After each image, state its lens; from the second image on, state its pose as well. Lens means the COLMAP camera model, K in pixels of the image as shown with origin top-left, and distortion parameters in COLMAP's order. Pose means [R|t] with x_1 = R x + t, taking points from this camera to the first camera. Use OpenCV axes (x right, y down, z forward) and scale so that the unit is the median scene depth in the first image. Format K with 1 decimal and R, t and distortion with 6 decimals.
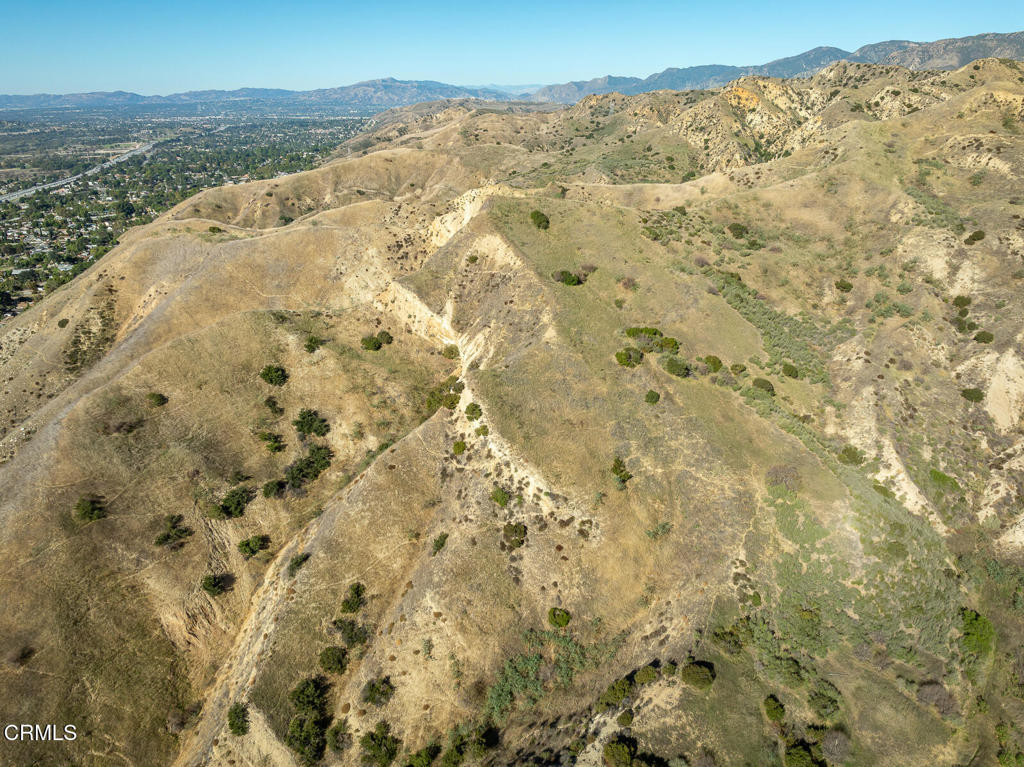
lens RADIAL K [[690.9, 0, 512.0], [0, 690.9, 386.9], [0, 0, 1]] dist [0.166668, -0.201280]
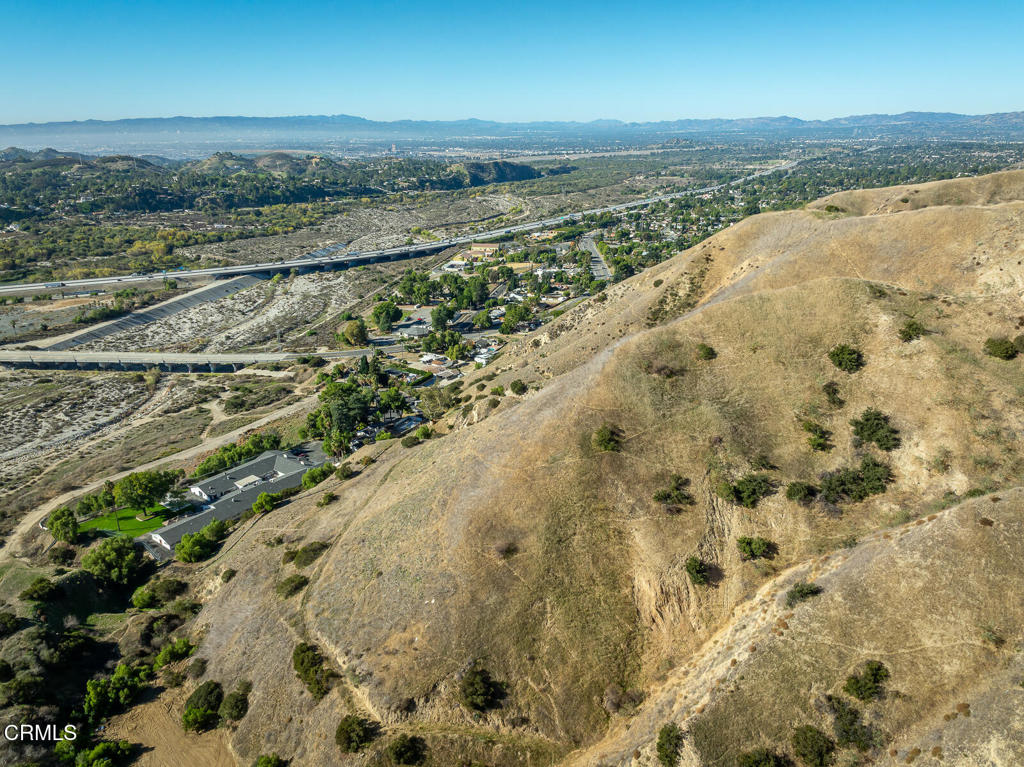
lens RADIAL K [[690.9, 0, 513.0], [0, 690.9, 384.9], [0, 0, 1]] dist [0.166668, -0.201280]
pose [[0.687895, 0.252033, -0.680647, -0.053965], [-0.274031, 0.958554, 0.077988, 0.058337], [0.672092, 0.132870, 0.728449, 0.200738]]
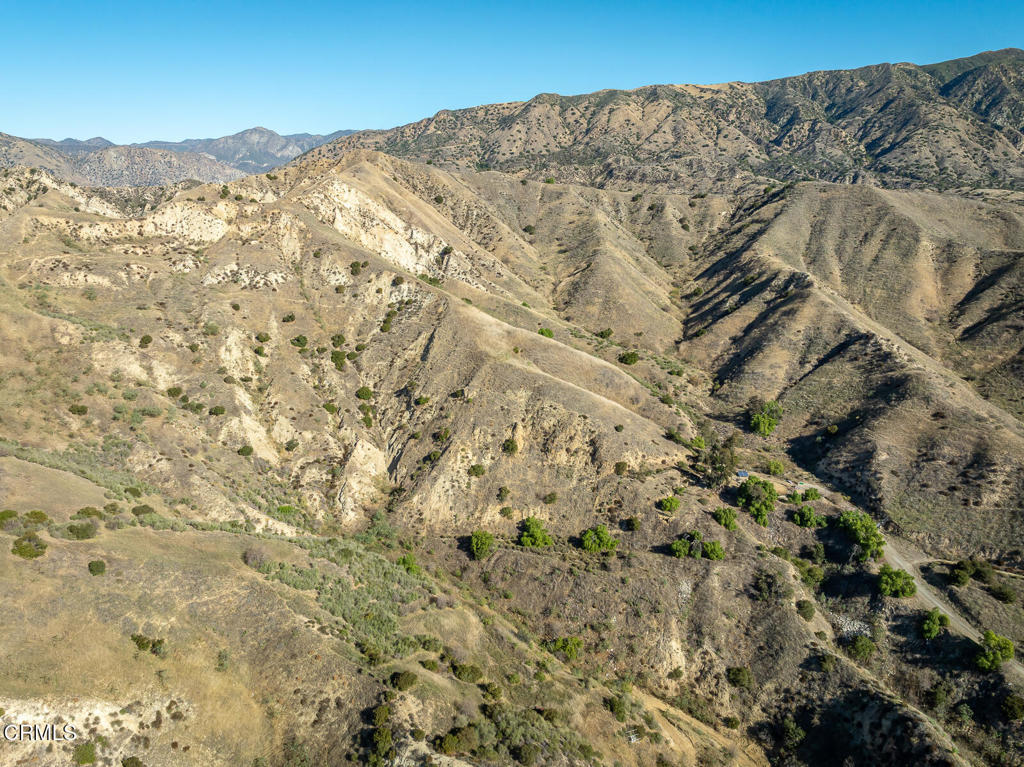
lens RADIAL K [[690.9, 0, 513.5], [0, 690.9, 390.4], [0, 0, 1]] dist [0.166668, -0.201280]
pose [[0.180018, -0.272027, 0.945302, -0.507184], [0.372187, 0.908392, 0.190528, -0.167082], [-0.910533, 0.317530, 0.264771, 0.179059]]
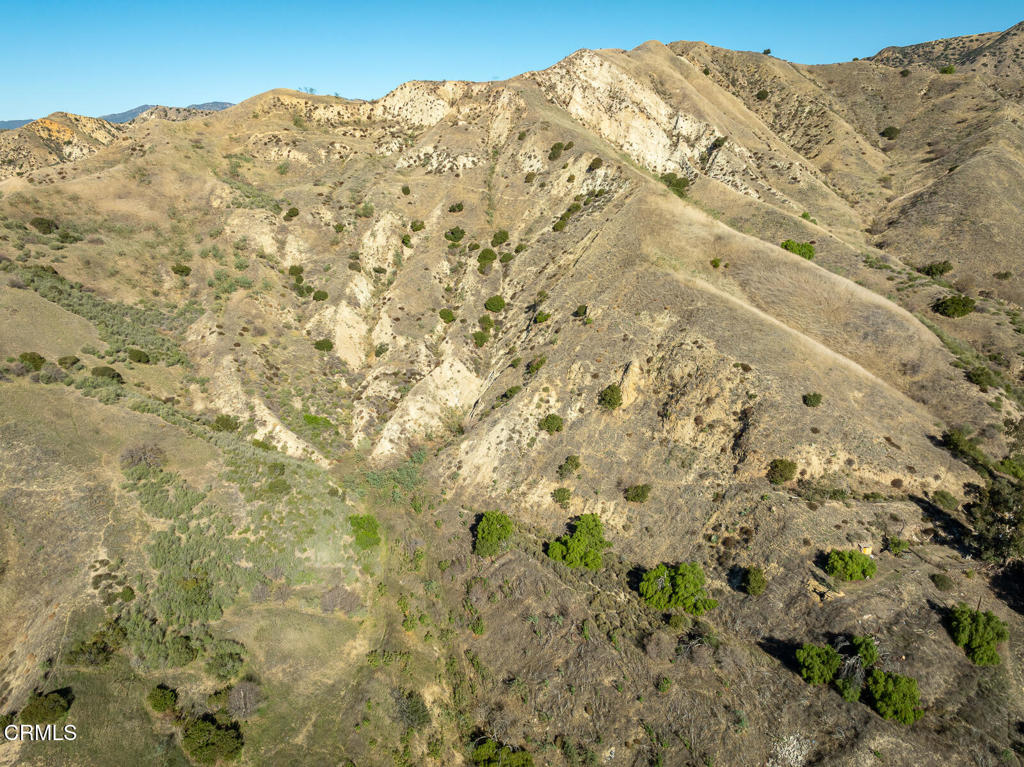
lens RADIAL K [[690.9, 0, 513.3], [0, 690.9, 391.4], [0, 0, 1]] dist [0.166668, -0.201280]
pose [[0.684637, -0.224509, 0.693446, 0.097761], [0.271261, 0.961523, 0.043486, 0.118618], [-0.676527, 0.158333, 0.719195, 0.058235]]
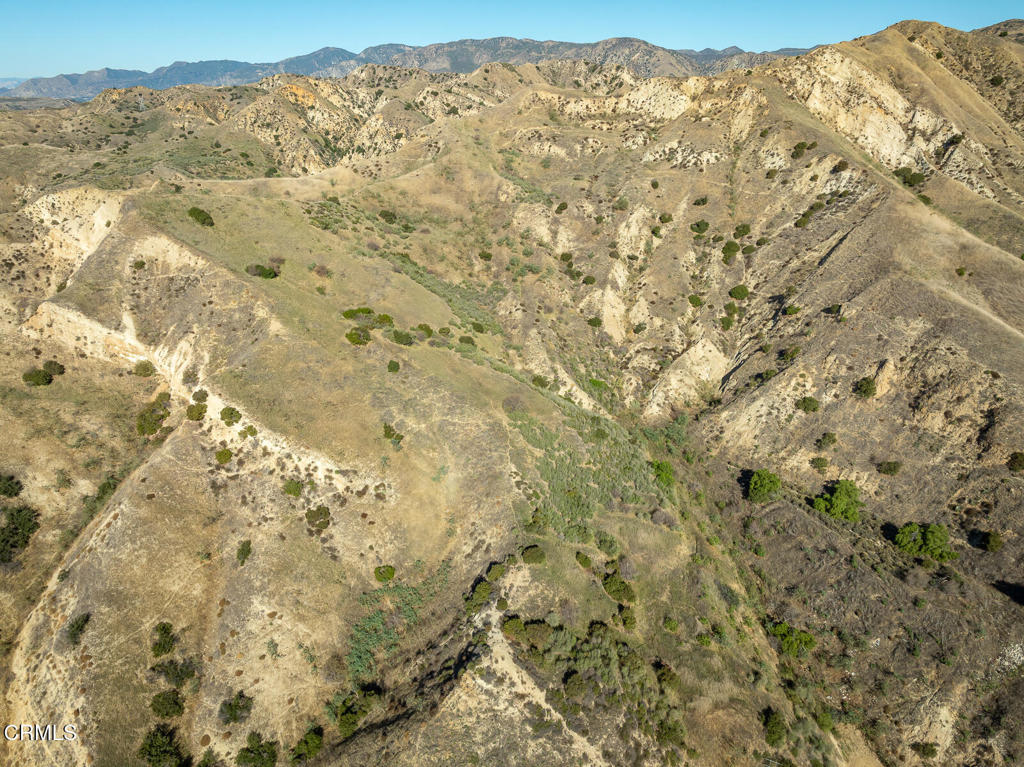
lens RADIAL K [[690.9, 0, 511.5], [0, 690.9, 389.8], [0, 0, 1]] dist [0.166668, -0.201280]
pose [[0.822222, -0.213700, 0.527526, -0.227778], [0.210216, 0.975325, 0.067453, 0.015629], [-0.528924, 0.055433, 0.846857, -0.031068]]
